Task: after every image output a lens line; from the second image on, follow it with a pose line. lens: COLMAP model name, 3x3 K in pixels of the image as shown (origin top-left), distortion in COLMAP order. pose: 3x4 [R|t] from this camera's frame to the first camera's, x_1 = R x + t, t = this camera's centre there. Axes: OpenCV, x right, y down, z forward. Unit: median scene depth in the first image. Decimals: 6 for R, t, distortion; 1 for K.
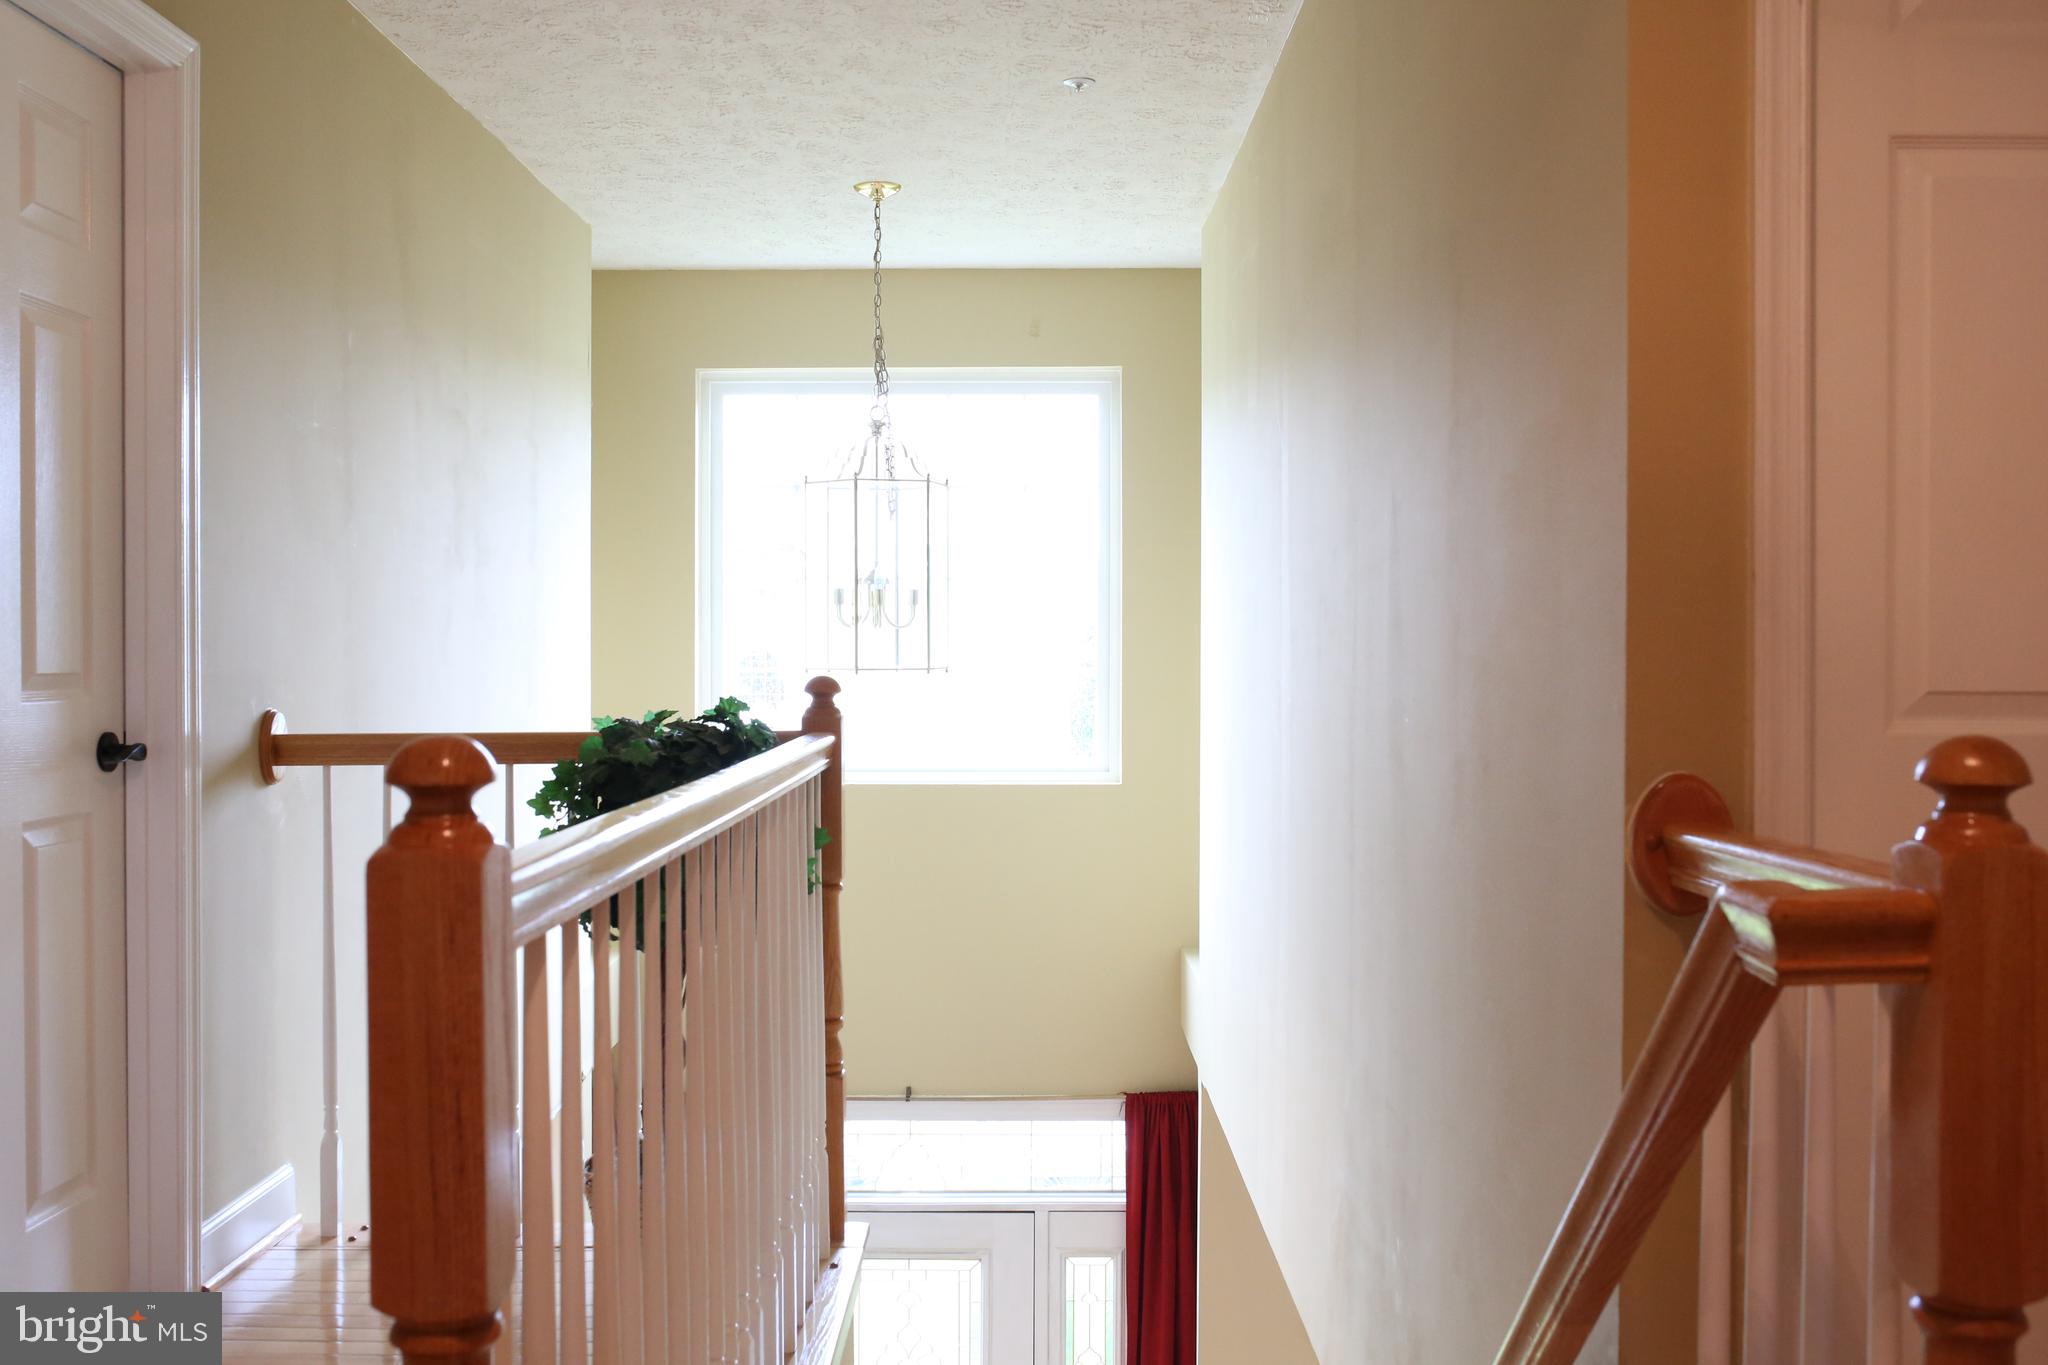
lens RADIAL K [[1932.0, 0, 1018.5], [0, 1932.0, 677.5], [0, 0, 1]] dist [-0.030019, 0.000000]
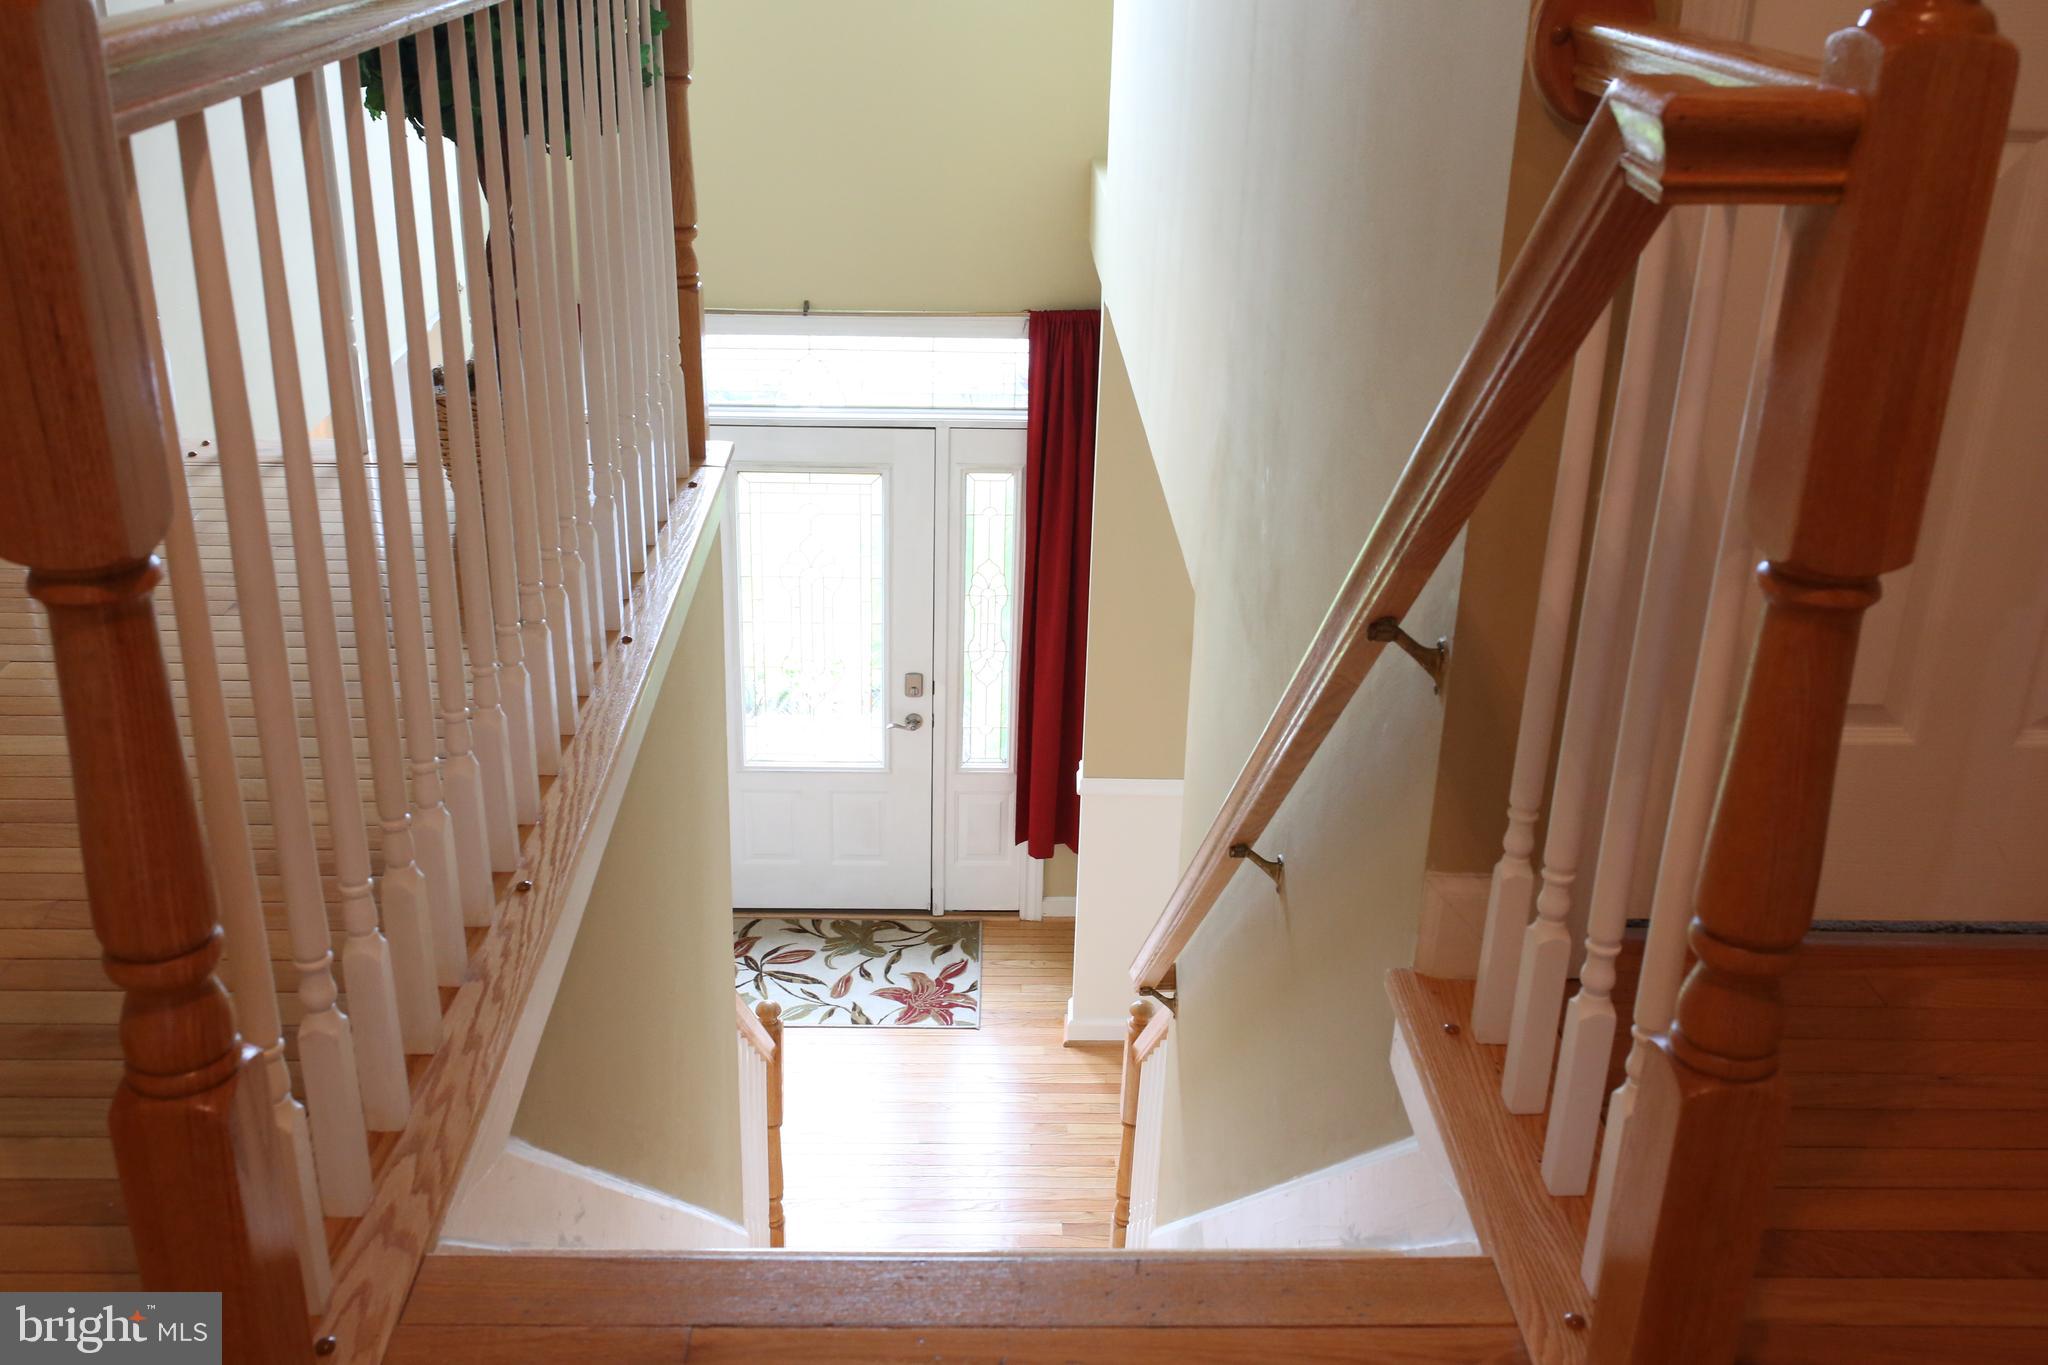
lens RADIAL K [[1932.0, 0, 1022.6], [0, 1932.0, 690.1], [0, 0, 1]] dist [-0.030019, 0.000000]
pose [[0.999174, 0.009199, 0.039573, 0.062114], [-0.024116, 0.918158, 0.395481, 0.022140], [-0.032696, -0.396109, 0.917621, 0.115162]]
